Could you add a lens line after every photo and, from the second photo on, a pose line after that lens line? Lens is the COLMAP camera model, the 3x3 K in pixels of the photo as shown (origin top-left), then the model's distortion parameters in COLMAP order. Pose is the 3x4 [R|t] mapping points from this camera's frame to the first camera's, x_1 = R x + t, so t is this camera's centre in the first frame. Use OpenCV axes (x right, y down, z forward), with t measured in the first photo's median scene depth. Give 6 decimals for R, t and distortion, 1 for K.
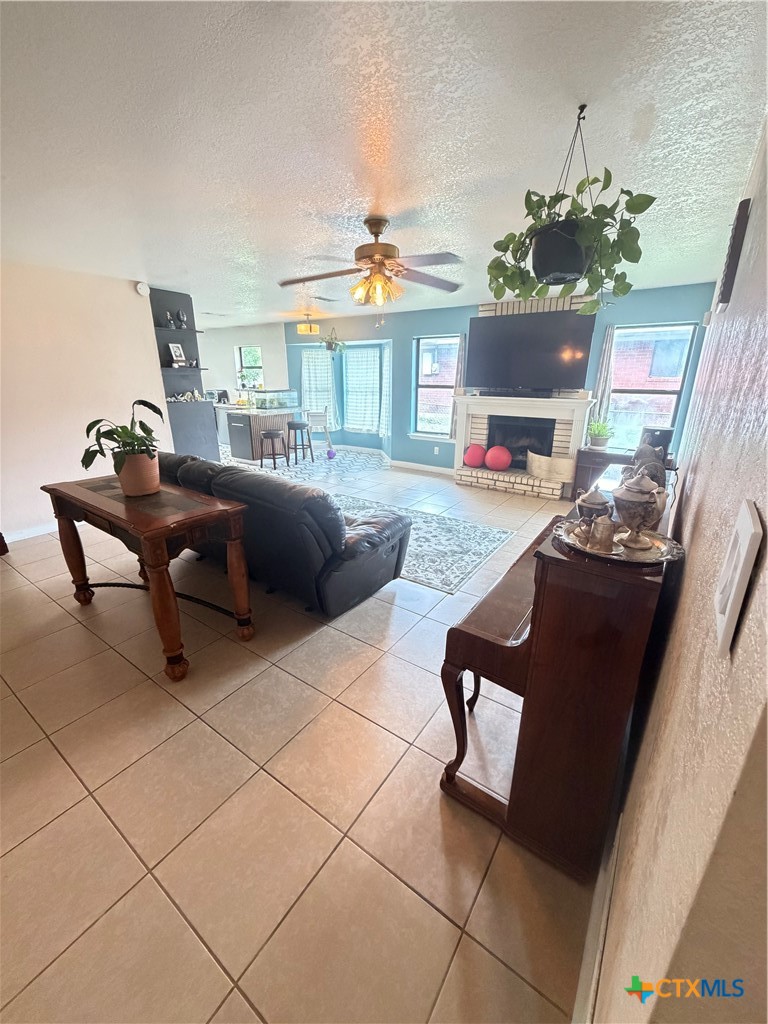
lens RADIAL K [[409.7, 0, 382.9], [0, 409.7, 510.8], [0, 0, 1]] dist [0.000252, 0.000080]
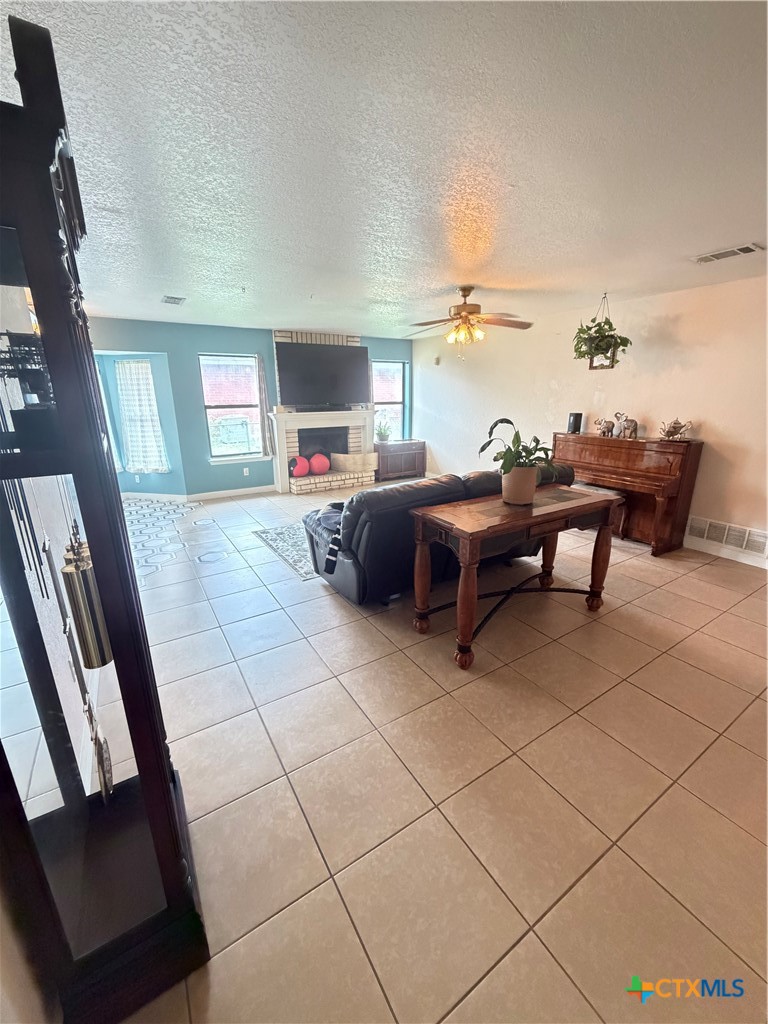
lens RADIAL K [[409.7, 0, 384.2], [0, 409.7, 509.1], [0, 0, 1]] dist [0.000252, 0.000080]
pose [[0.372371, -0.261876, 0.890371, -0.737512], [0.299599, 0.941921, 0.151740, -0.131719], [-0.878396, 0.210250, 0.429202, 0.371315]]
